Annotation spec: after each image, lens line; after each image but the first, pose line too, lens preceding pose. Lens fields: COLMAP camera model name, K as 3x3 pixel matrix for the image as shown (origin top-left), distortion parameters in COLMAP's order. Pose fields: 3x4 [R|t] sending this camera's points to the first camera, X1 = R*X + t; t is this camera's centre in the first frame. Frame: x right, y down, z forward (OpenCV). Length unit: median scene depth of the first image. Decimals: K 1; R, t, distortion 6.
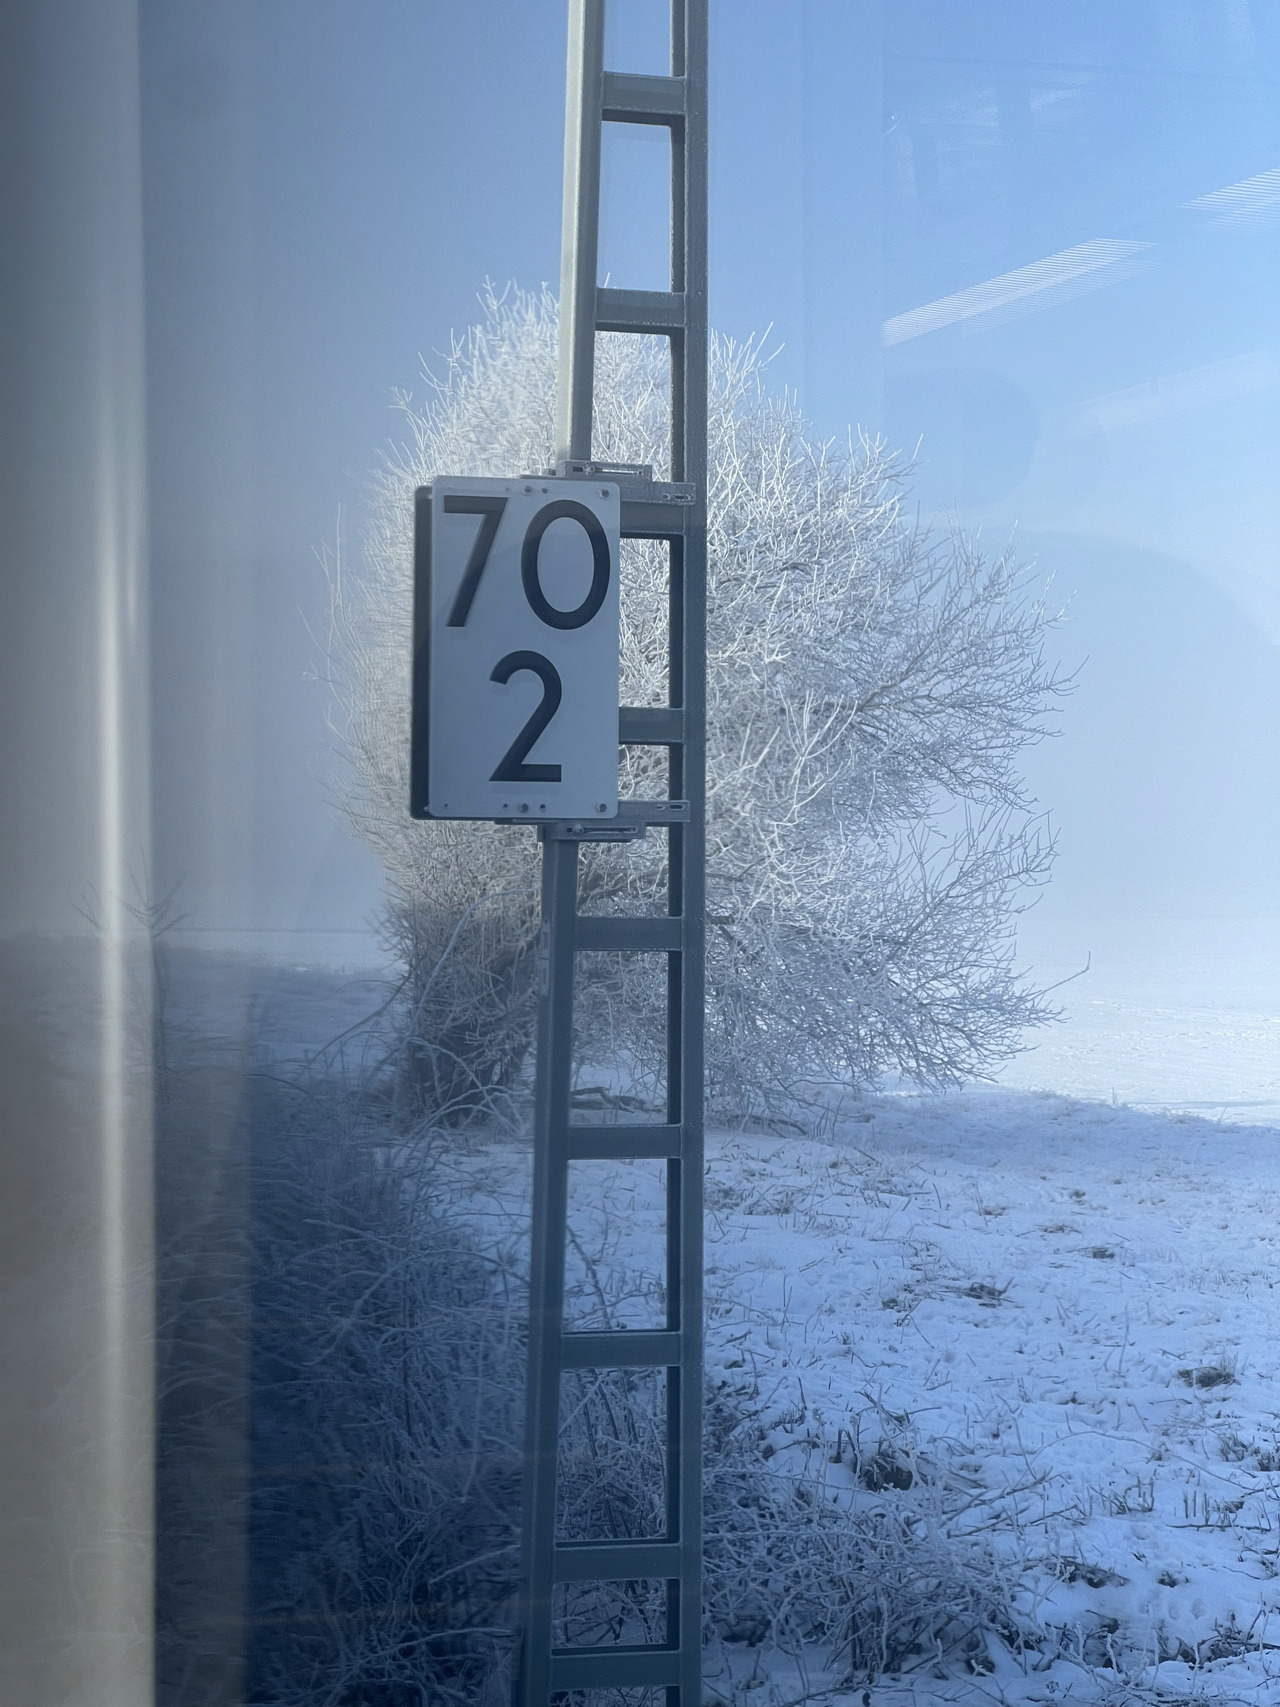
lens RADIAL K [[3606.2, 0, 499.3], [0, 3606.2, 808.3], [0, 0, 1]] dist [0.036869, 0.544924]
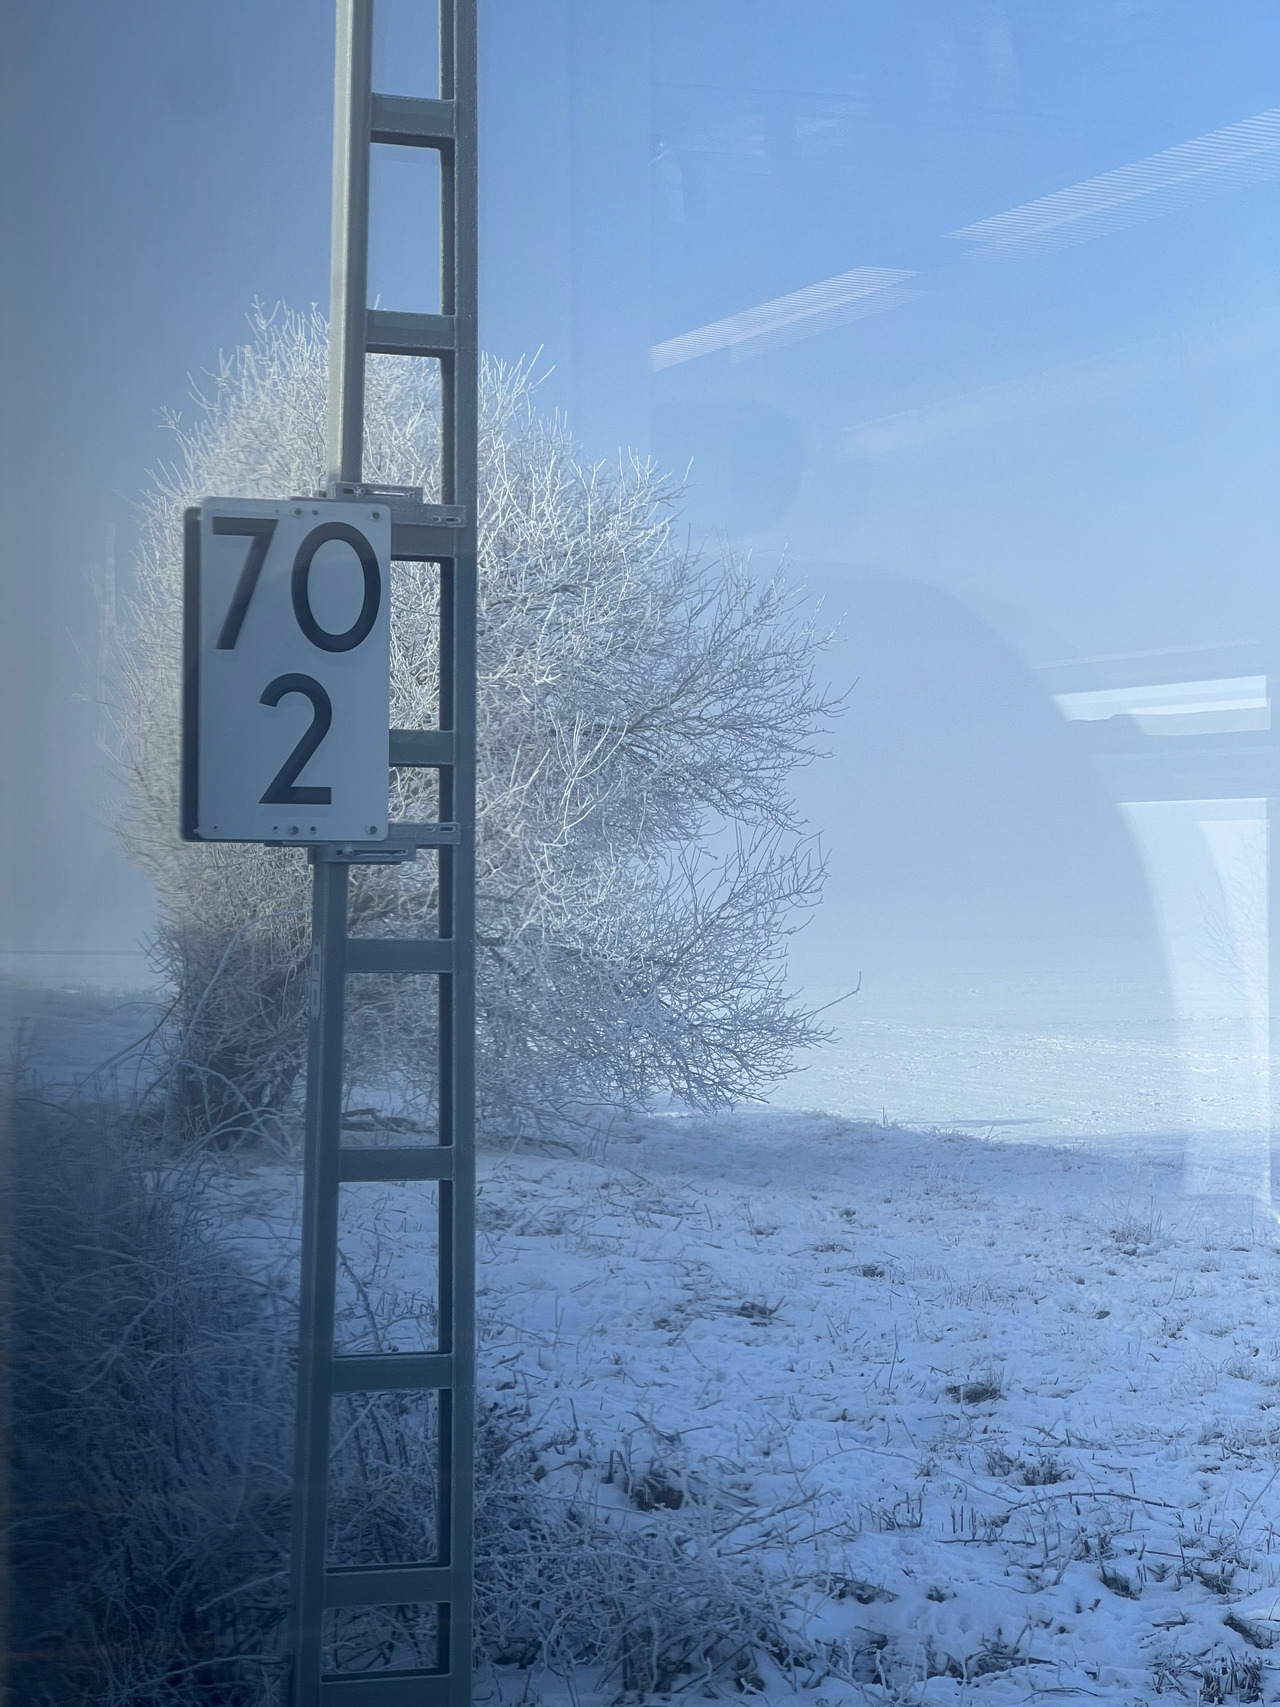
lens RADIAL K [[4056.9, 0, 640.0], [0, 4056.9, 853.5], [0, 0, 1]] dist [-0.215230, 6.644677]
pose [[0.995702, -0.000943, 0.092609, -0.001702], [0.000223, 0.999970, 0.007782, -0.002134], [-0.092613, -0.007728, 0.995672, -0.121380]]
